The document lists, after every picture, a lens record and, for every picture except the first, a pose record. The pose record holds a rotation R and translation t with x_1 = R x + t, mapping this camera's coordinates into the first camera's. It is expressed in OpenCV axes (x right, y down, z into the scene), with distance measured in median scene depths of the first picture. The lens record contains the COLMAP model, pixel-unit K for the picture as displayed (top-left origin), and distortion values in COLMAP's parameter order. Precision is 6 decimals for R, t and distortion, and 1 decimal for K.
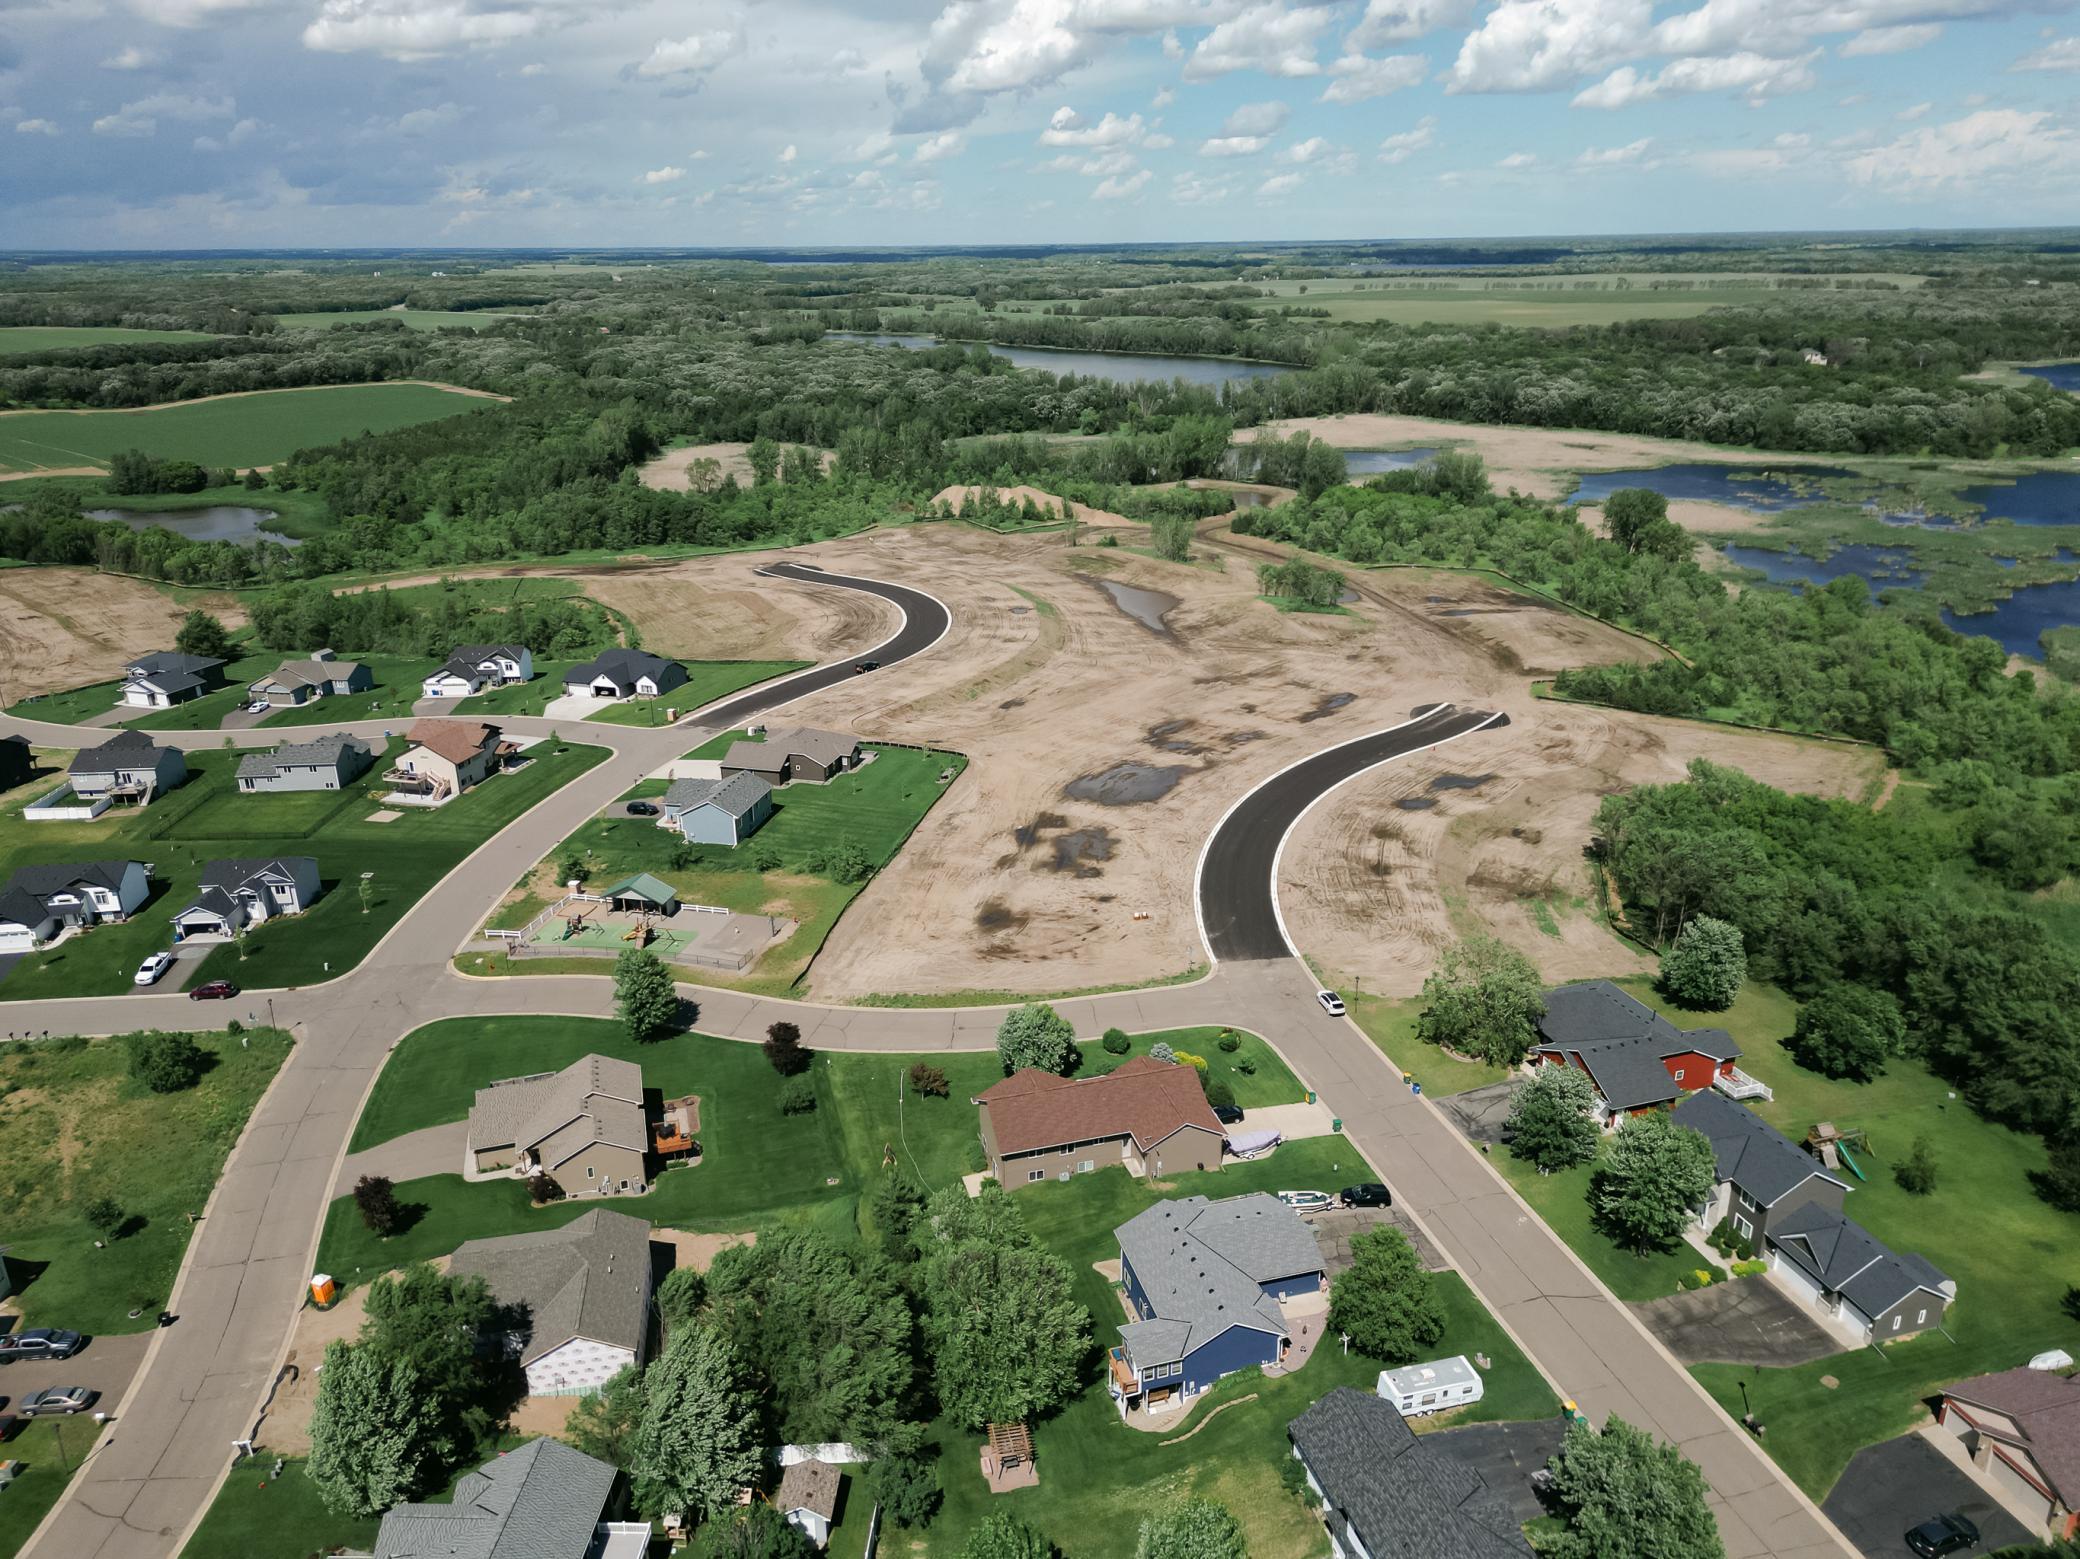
lens RADIAL K [[1580.1, 0, 1040.0], [0, 1580.1, 779.5], [0, 0, 1]] dist [0.079516, -0.082396]
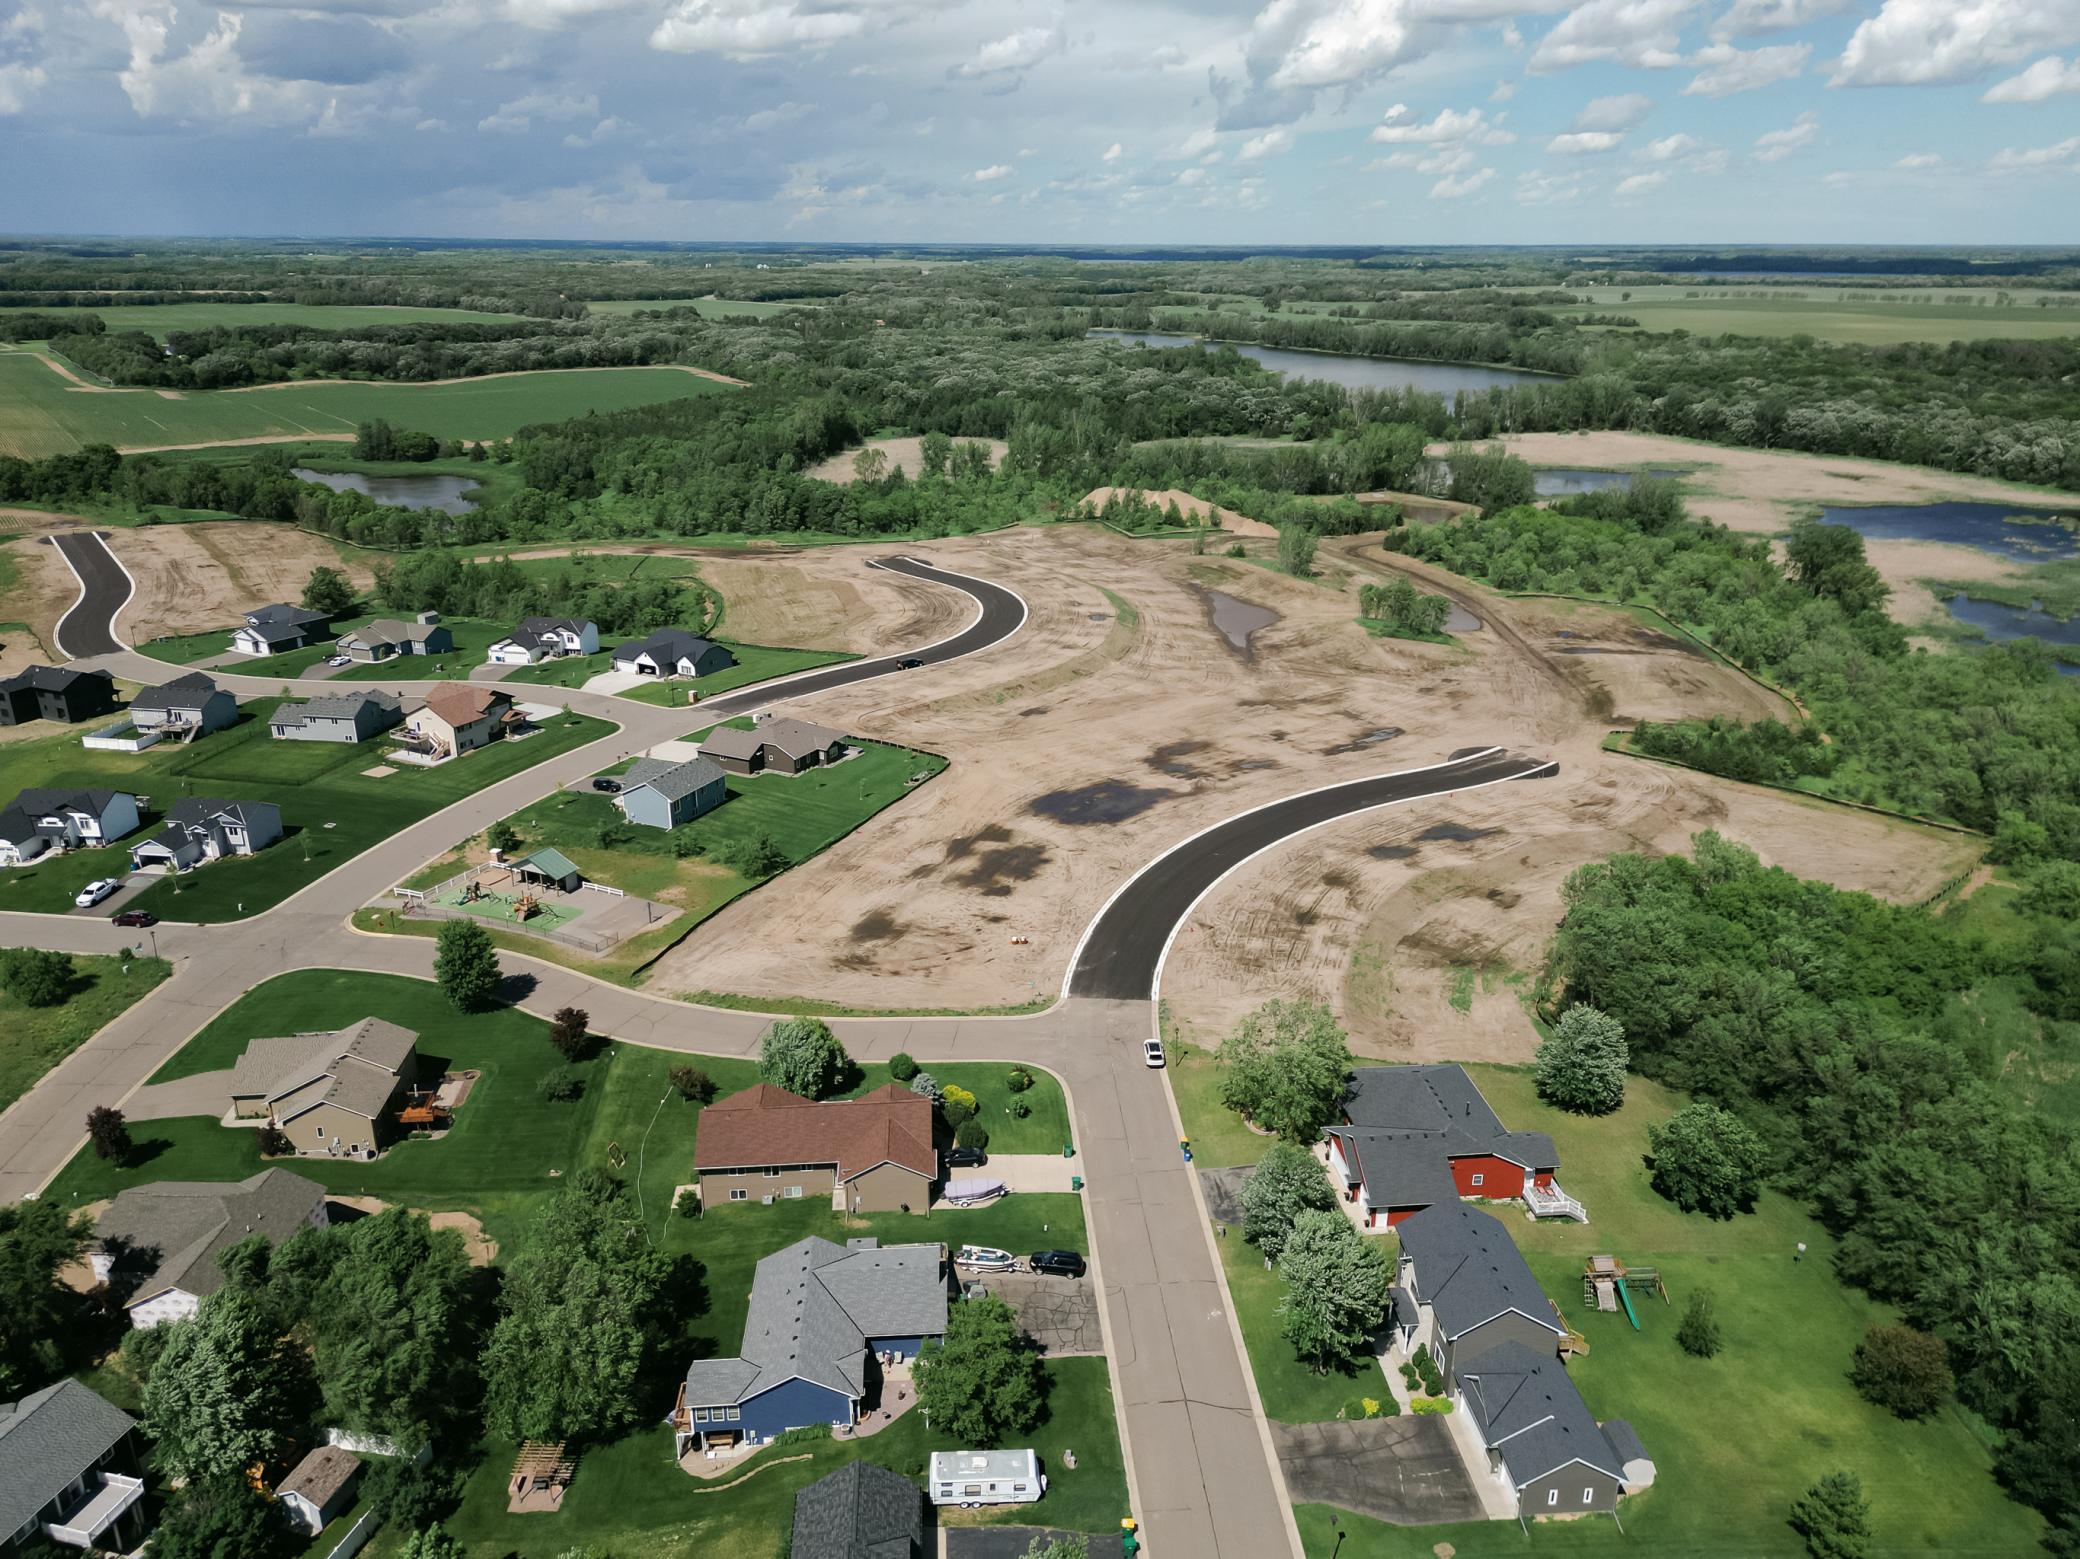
lens RADIAL K [[1605.7, 0, 1040.0], [0, 1605.7, 779.5], [0, 0, 1]] dist [0.072302, -0.073075]
pose [[0.975475, 0.084499, -0.203243, 0.177548], [-0.085430, 0.996335, 0.004206, -0.010268], [0.202854, 0.013260, 0.979119, 0.038068]]
